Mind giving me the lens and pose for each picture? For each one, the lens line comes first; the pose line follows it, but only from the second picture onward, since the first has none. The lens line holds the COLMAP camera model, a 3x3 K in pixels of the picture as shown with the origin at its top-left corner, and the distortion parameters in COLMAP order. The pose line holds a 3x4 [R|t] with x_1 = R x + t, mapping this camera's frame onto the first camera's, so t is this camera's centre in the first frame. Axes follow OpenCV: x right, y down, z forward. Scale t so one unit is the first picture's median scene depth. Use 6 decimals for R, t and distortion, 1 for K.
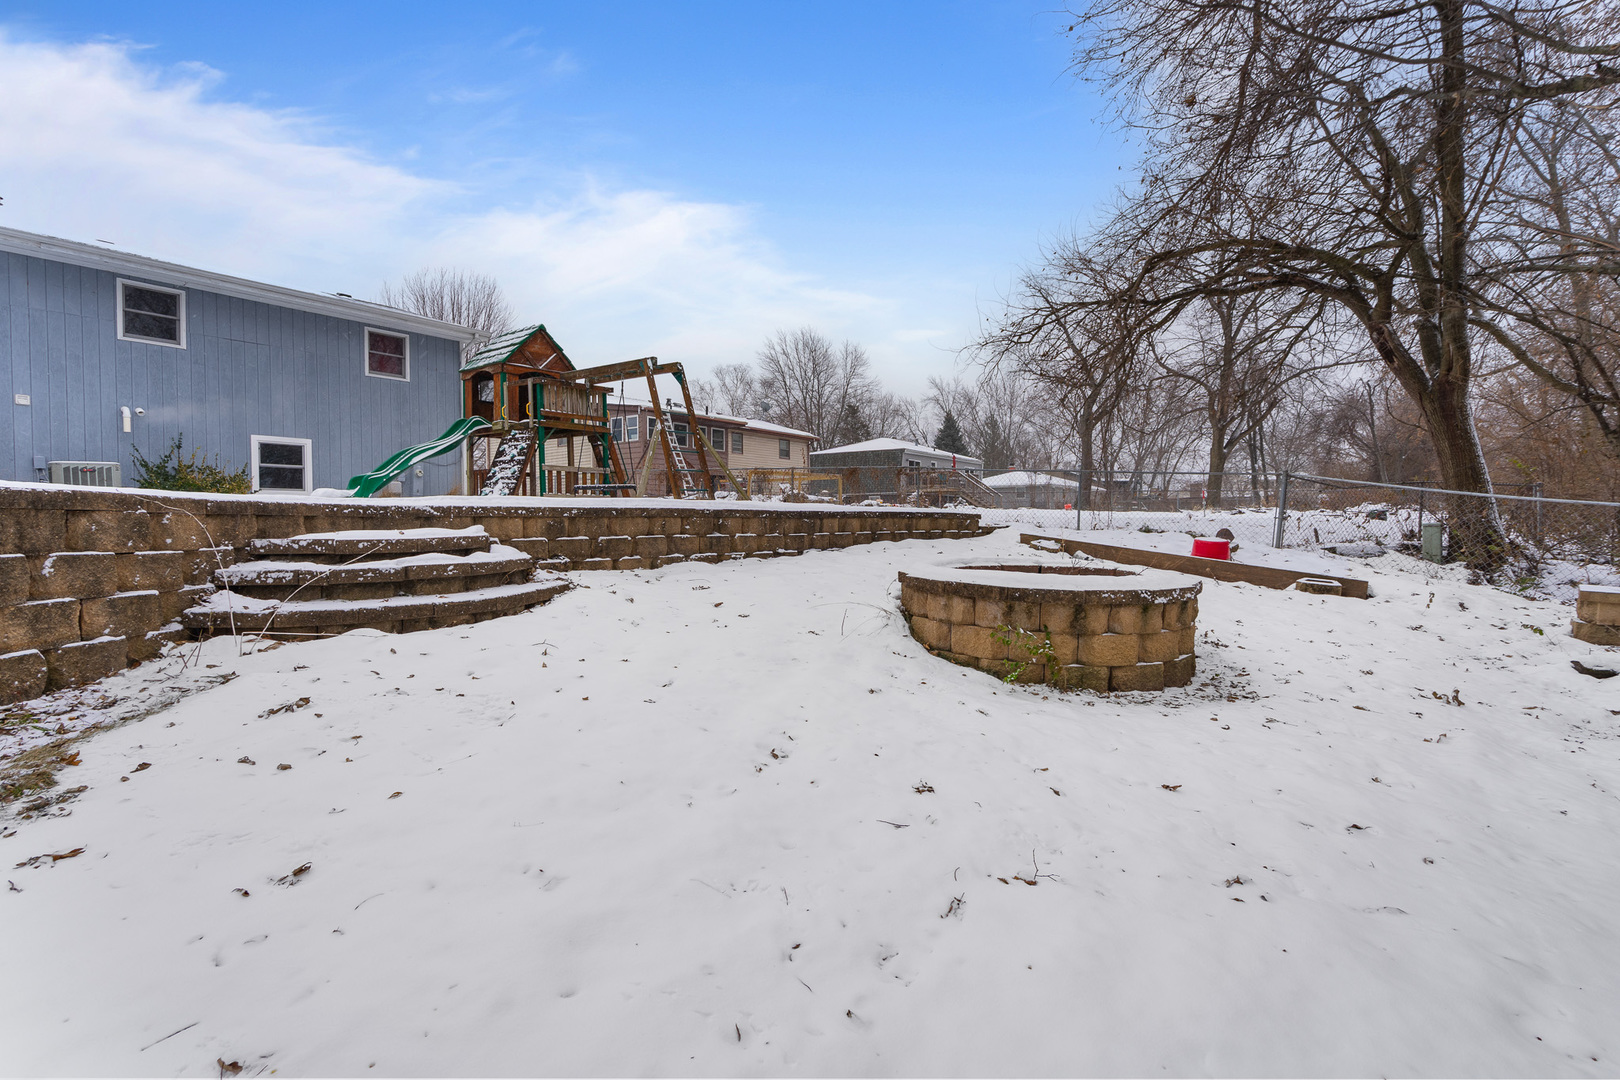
lens RADIAL K [[743.7, 0, 809.6], [0, 743.7, 533.1], [0, 0, 1]] dist [-0.008496, 0.002565]
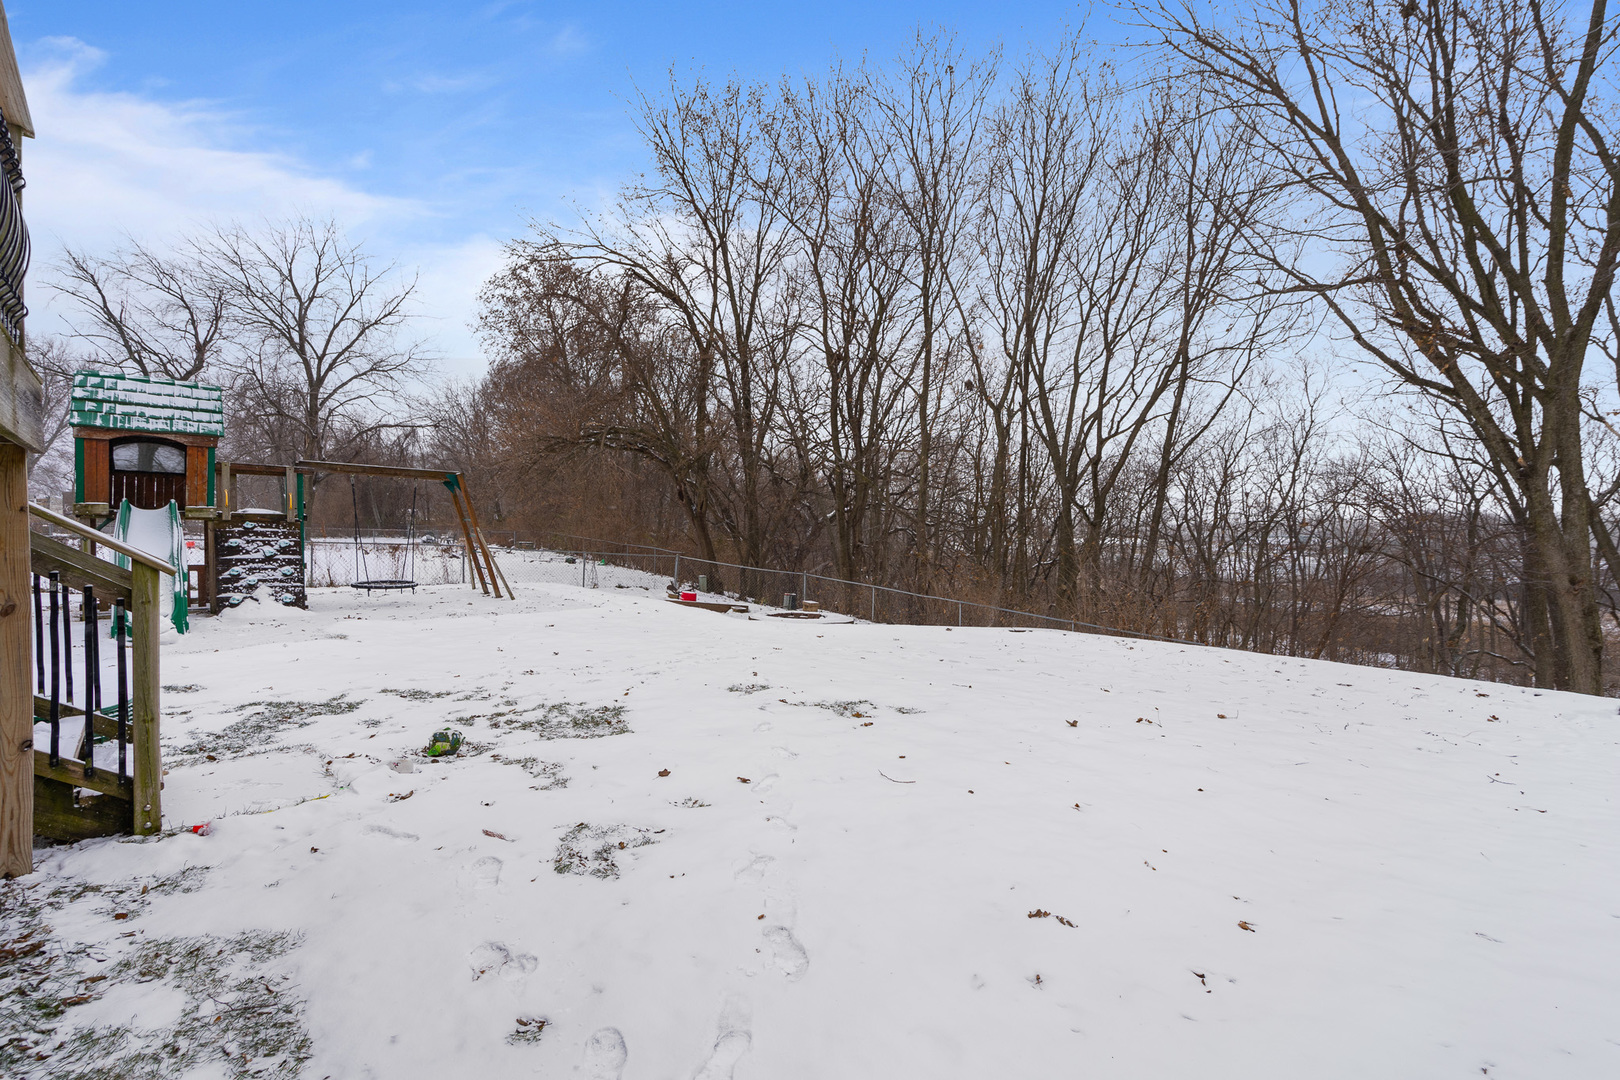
lens RADIAL K [[743.7, 0, 818.3], [0, 743.7, 541.5], [0, 0, 1]] dist [-0.008496, 0.002565]
pose [[0.206650, -0.010876, 0.978355, -1.010476], [0.011384, 0.999897, 0.008711, -0.108727], [-0.978349, 0.009337, 0.206752, 0.183613]]
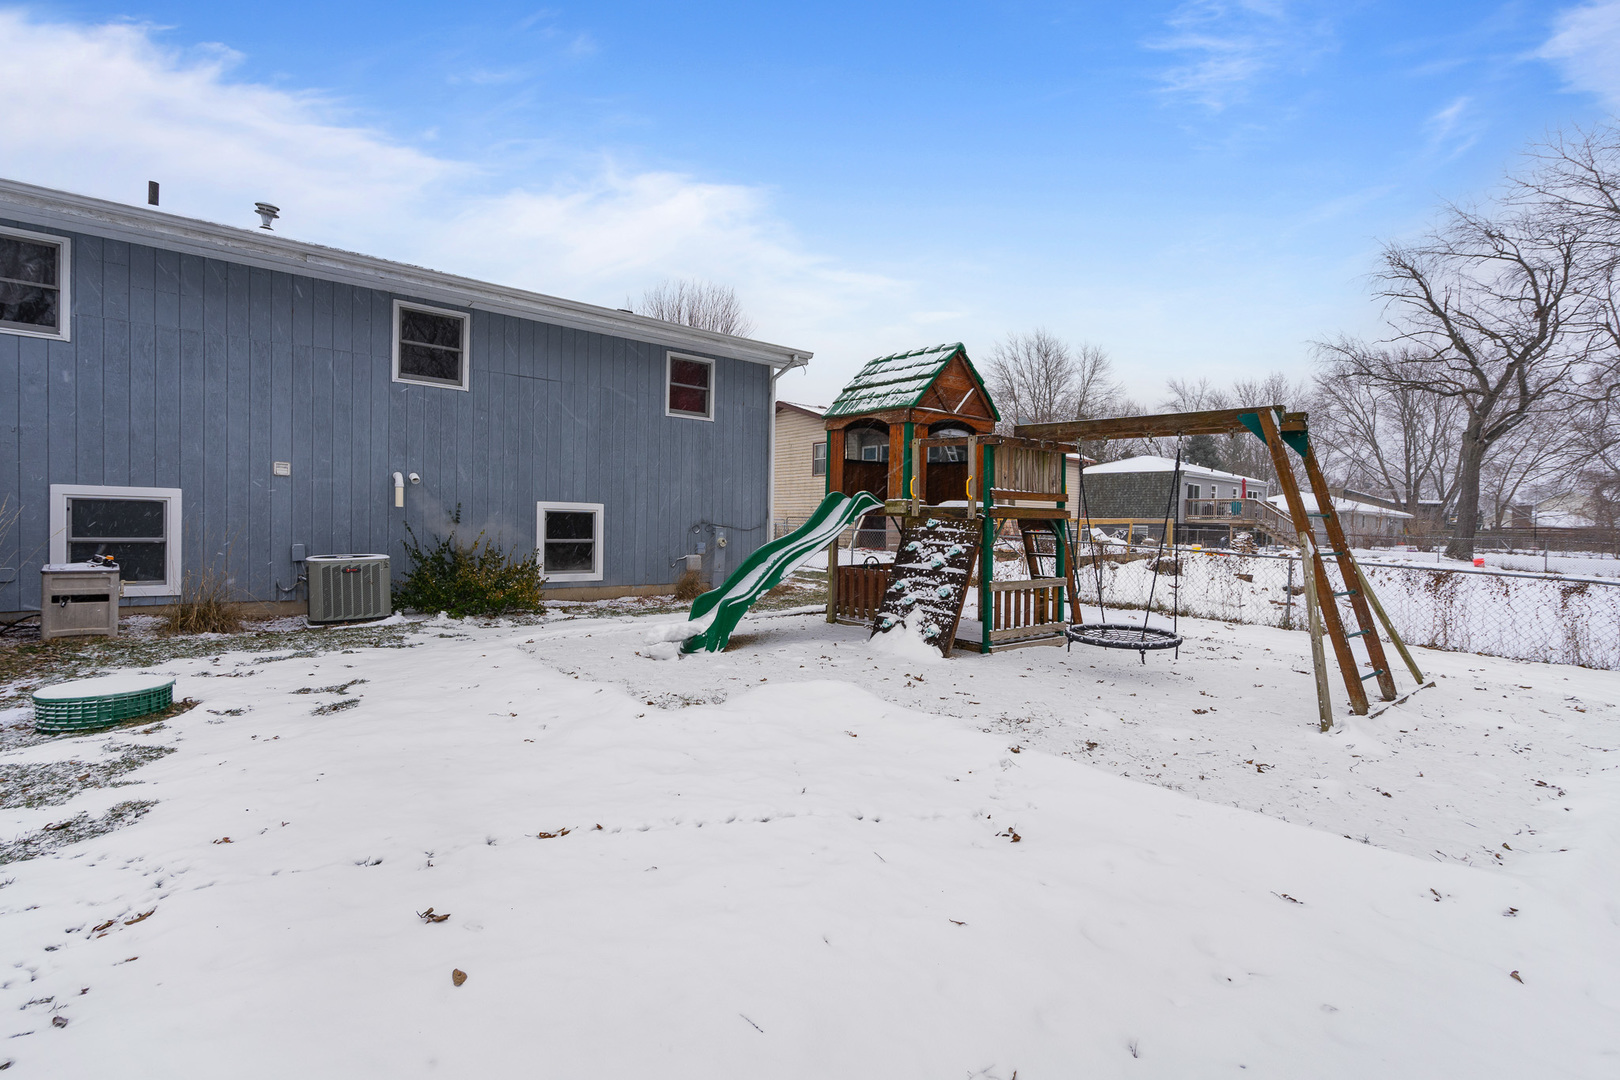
lens RADIAL K [[743.7, 0, 800.3], [0, 743.7, 535.6], [0, 0, 1]] dist [-0.008496, 0.002565]
pose [[0.968846, 0.030395, -0.245791, -0.328539], [-0.030939, 0.999520, 0.001650, -0.114434], [0.245723, 0.006006, 0.969322, 0.355625]]
